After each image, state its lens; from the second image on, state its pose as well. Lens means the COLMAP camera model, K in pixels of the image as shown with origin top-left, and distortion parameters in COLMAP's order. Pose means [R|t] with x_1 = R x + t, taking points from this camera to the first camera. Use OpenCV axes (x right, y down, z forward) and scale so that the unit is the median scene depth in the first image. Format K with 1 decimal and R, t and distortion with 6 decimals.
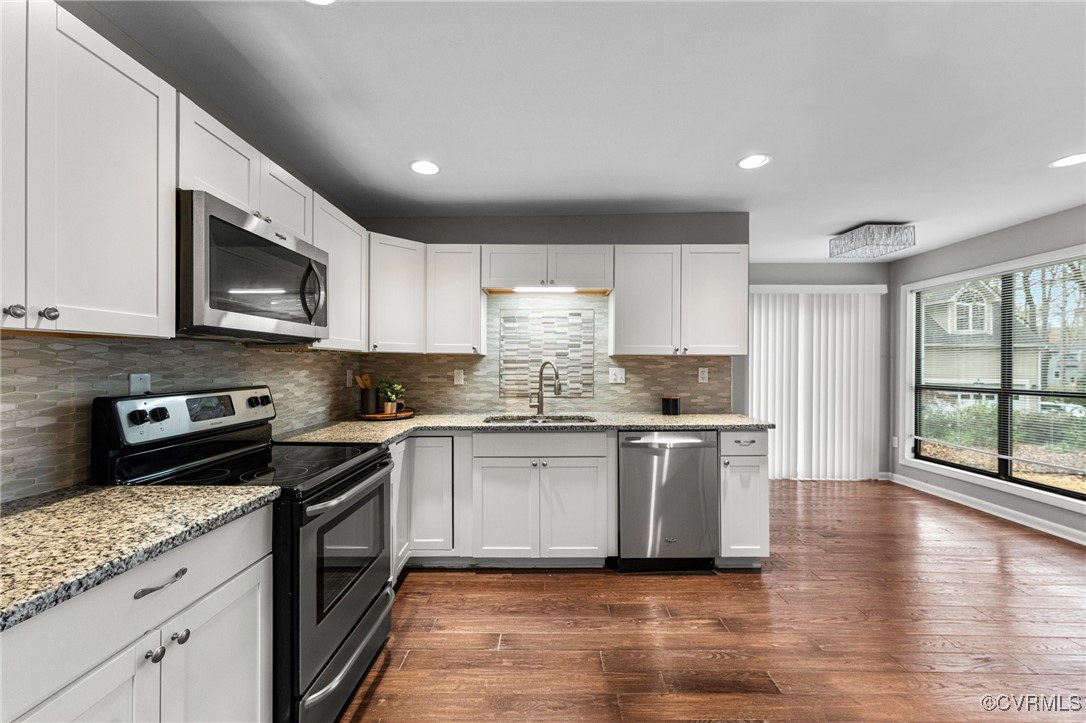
lens RADIAL K [[417.0, 0, 539.5], [0, 417.0, 364.9], [0, 0, 1]] dist [0.000108, 0.000026]
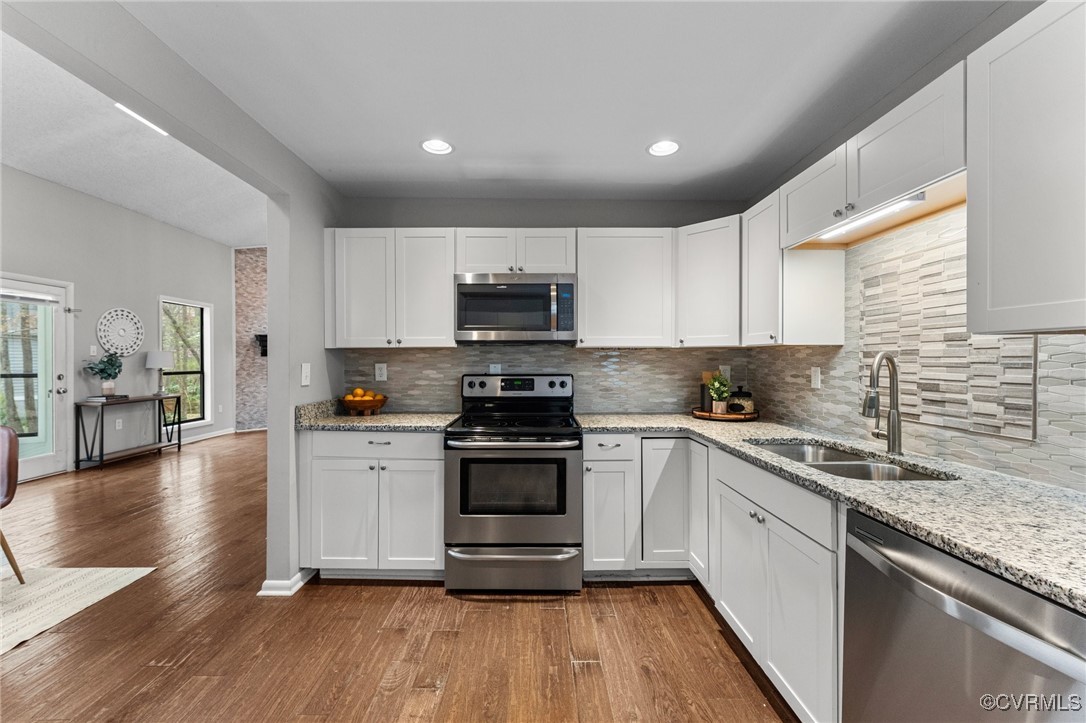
lens RADIAL K [[427.0, 0, 543.0], [0, 427.0, 361.5], [0, 0, 1]] dist [0.001520, 0.000373]
pose [[0.061659, 0.003200, -0.998092, 0.510230], [-0.001306, 0.999994, 0.003126, 0.000606], [0.998096, 0.001111, 0.061662, 0.517457]]
